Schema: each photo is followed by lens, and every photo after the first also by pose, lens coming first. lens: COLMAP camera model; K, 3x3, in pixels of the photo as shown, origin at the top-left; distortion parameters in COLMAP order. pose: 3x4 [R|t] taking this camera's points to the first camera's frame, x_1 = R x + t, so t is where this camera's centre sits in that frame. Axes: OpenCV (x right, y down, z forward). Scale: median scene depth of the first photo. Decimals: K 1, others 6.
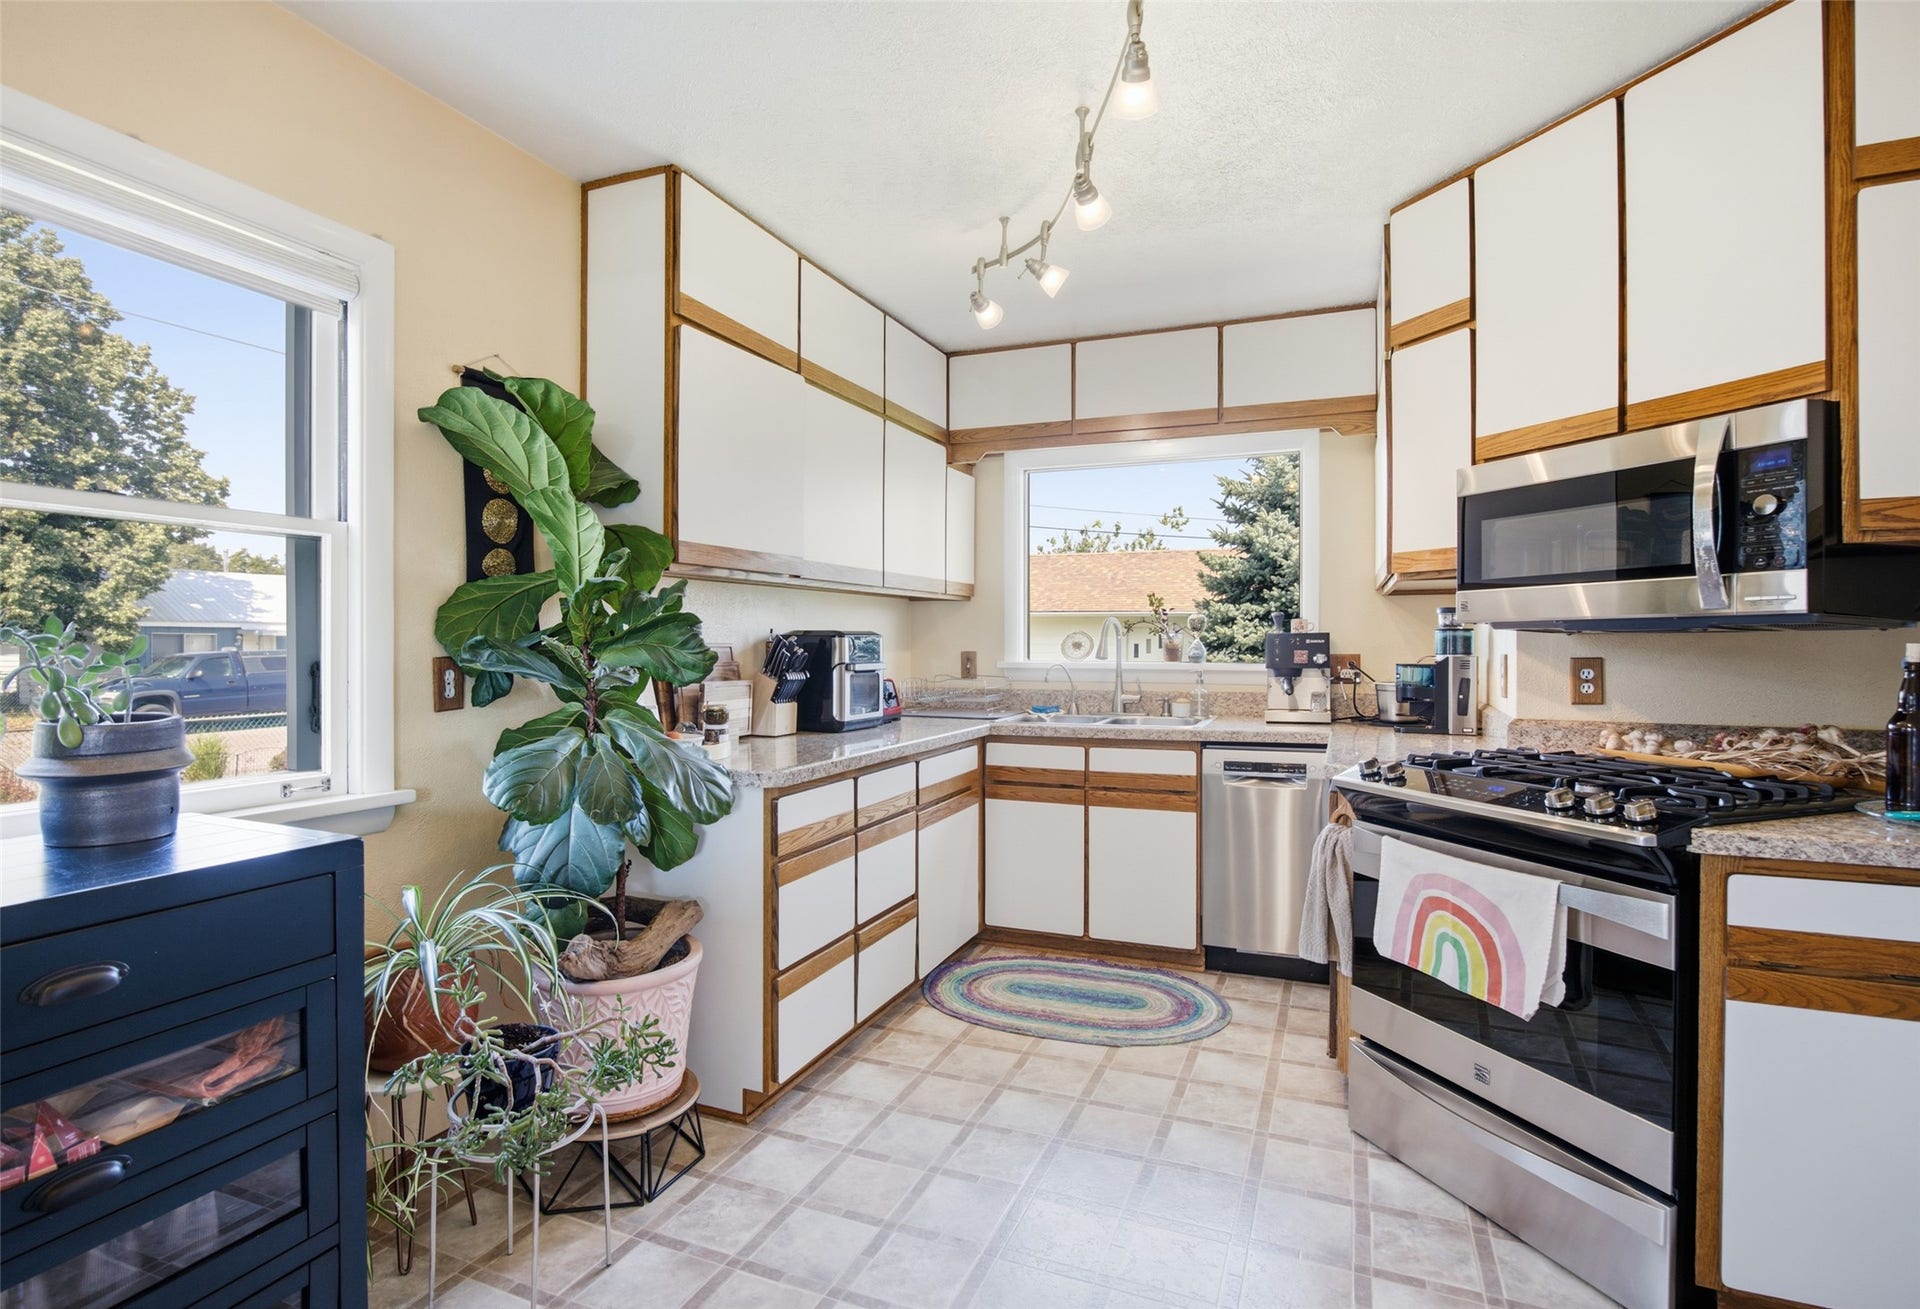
lens RADIAL K [[965.5, 0, 947.9], [0, 965.5, 640.2], [0, 0, 1]] dist [-0.001735, 0.003080]
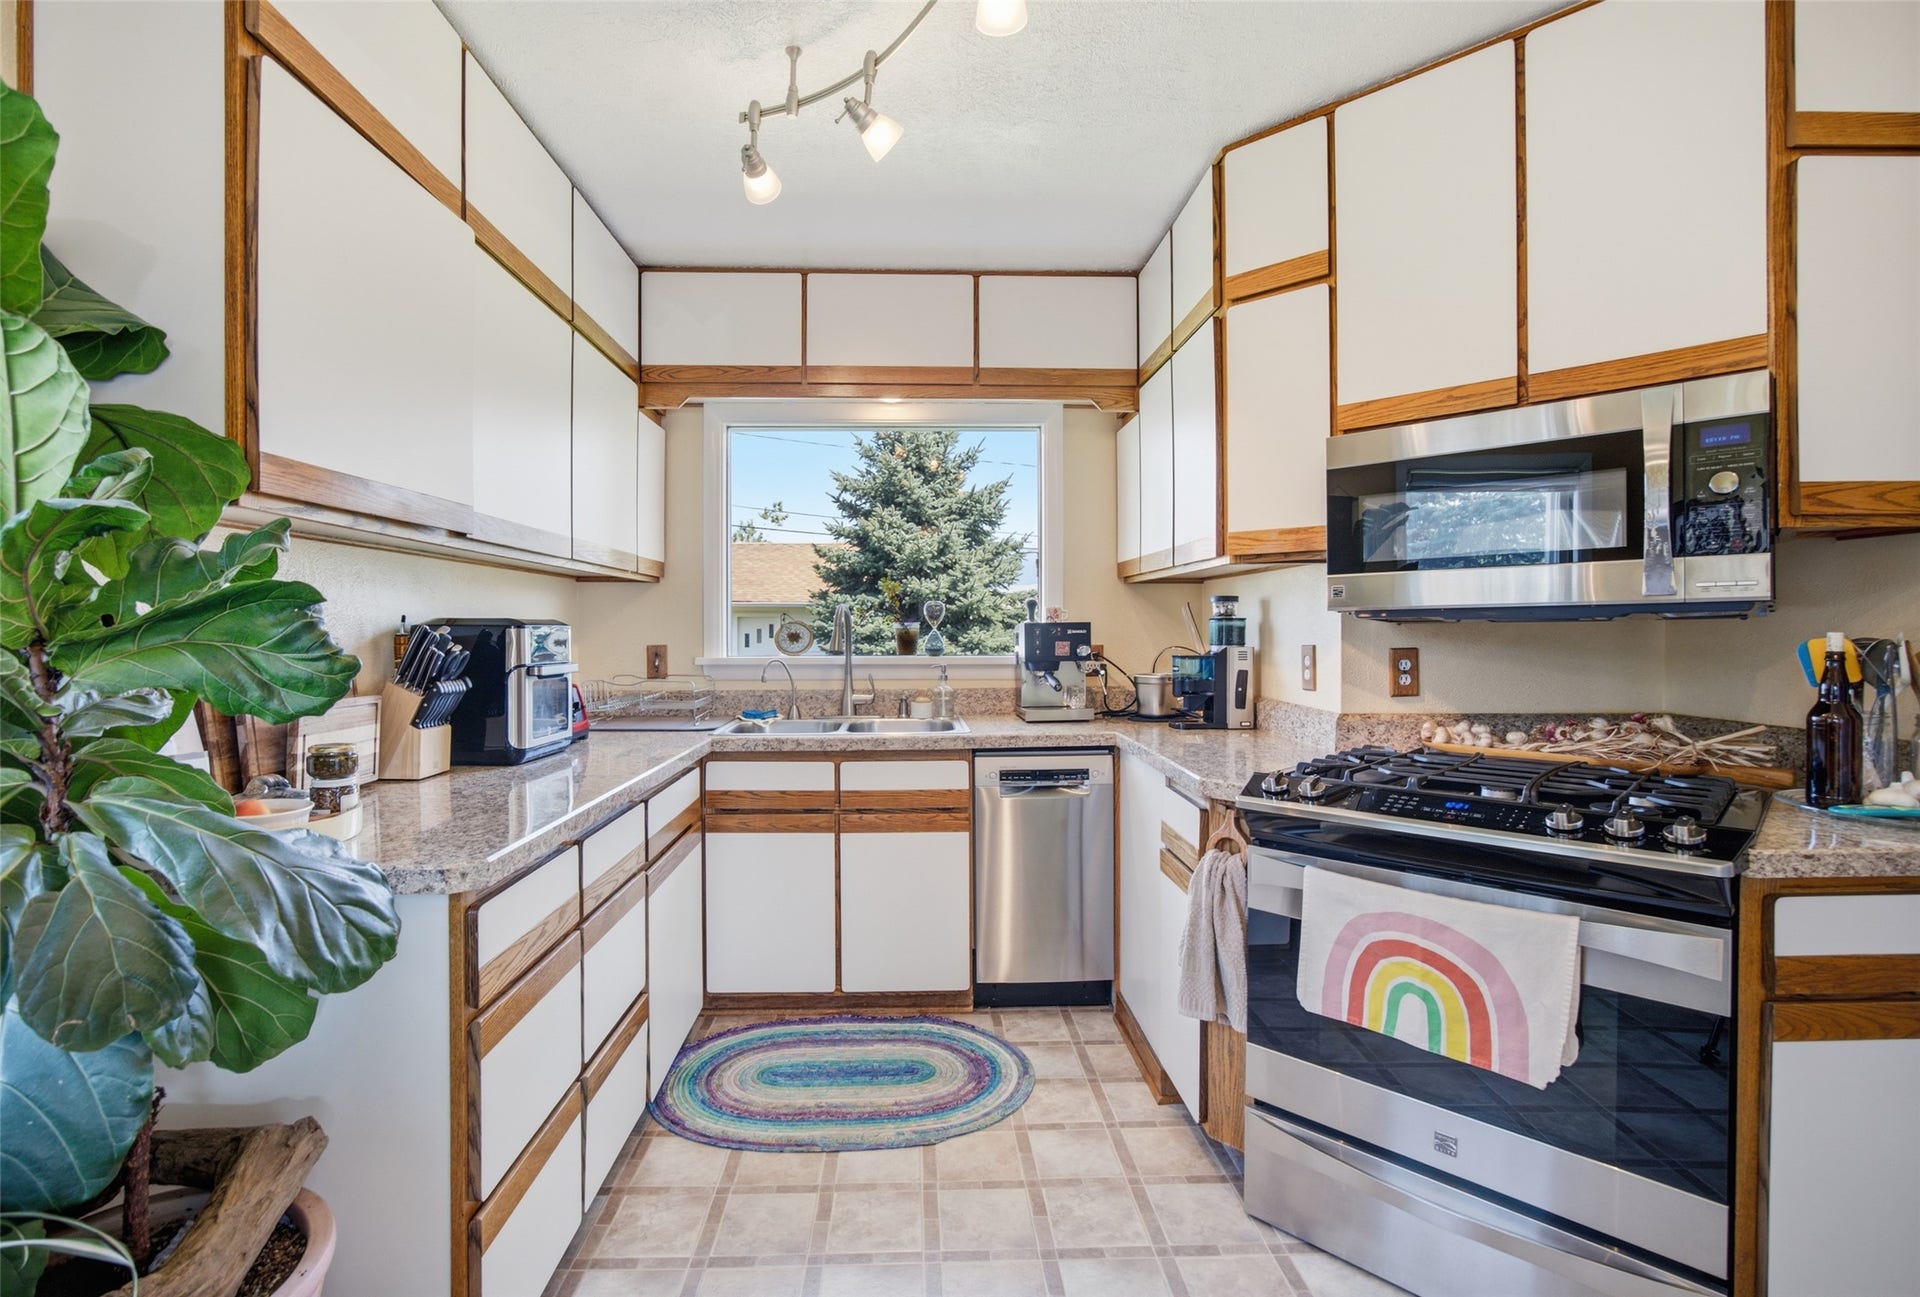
lens RADIAL K [[912.4, 0, 940.7], [0, 912.4, 635.9], [0, 0, 1]] dist [-0.013589, 0.008401]
pose [[0.910005, -0.005270, 0.414564, -0.130462], [0.002617, 0.999972, 0.006968, -0.001471], [-0.414590, -0.005256, 0.909993, 0.343919]]
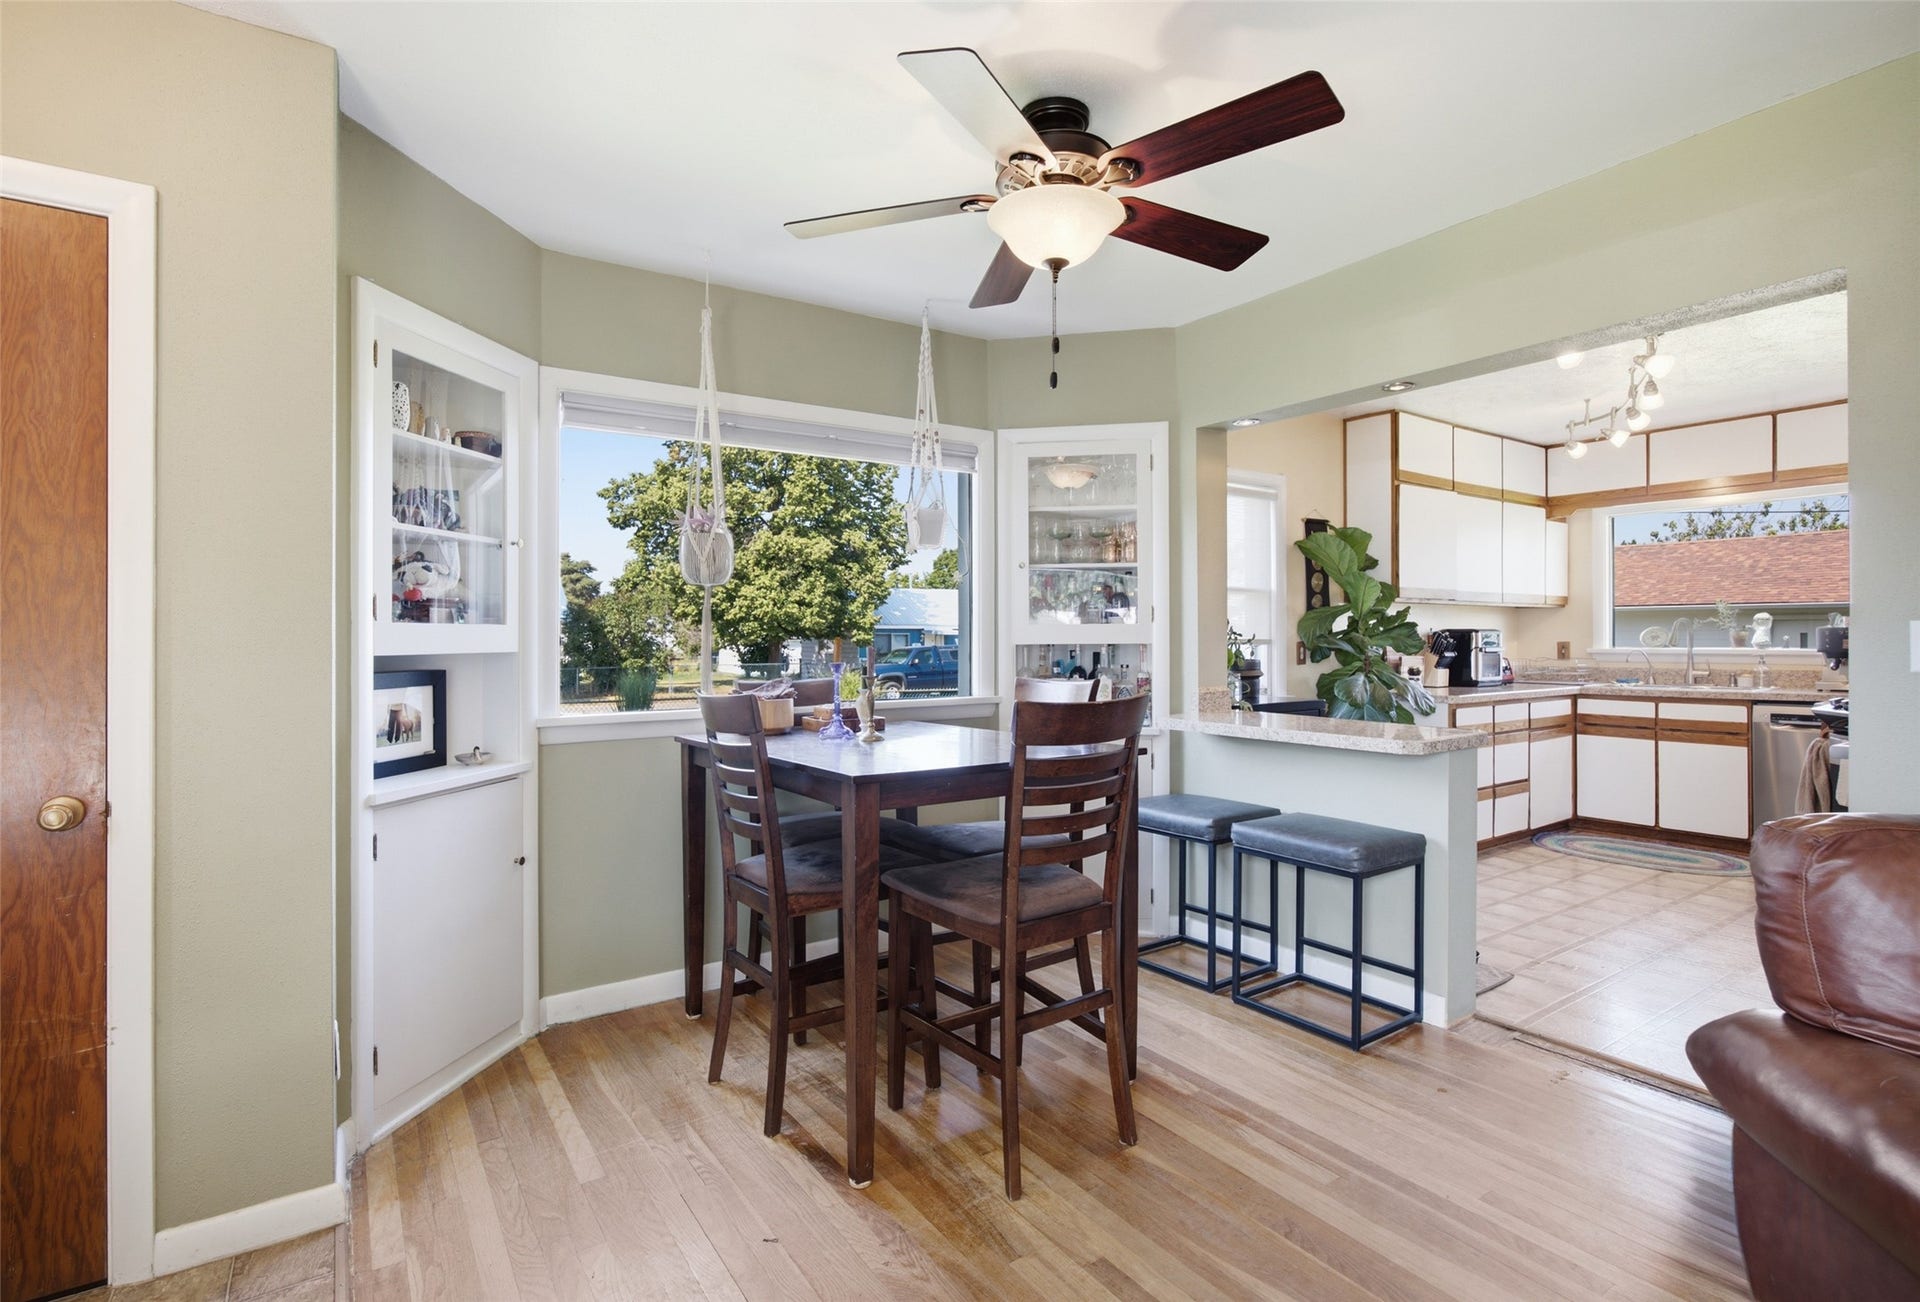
lens RADIAL K [[912.4, 0, 941.3], [0, 912.4, 638.1], [0, 0, 1]] dist [-0.013589, 0.008401]
pose [[0.838247, -0.003295, -0.545281, -0.031351], [0.003861, 0.999993, -0.000107, 0.004381], [0.545277, -0.002016, 0.838253, -1.117365]]
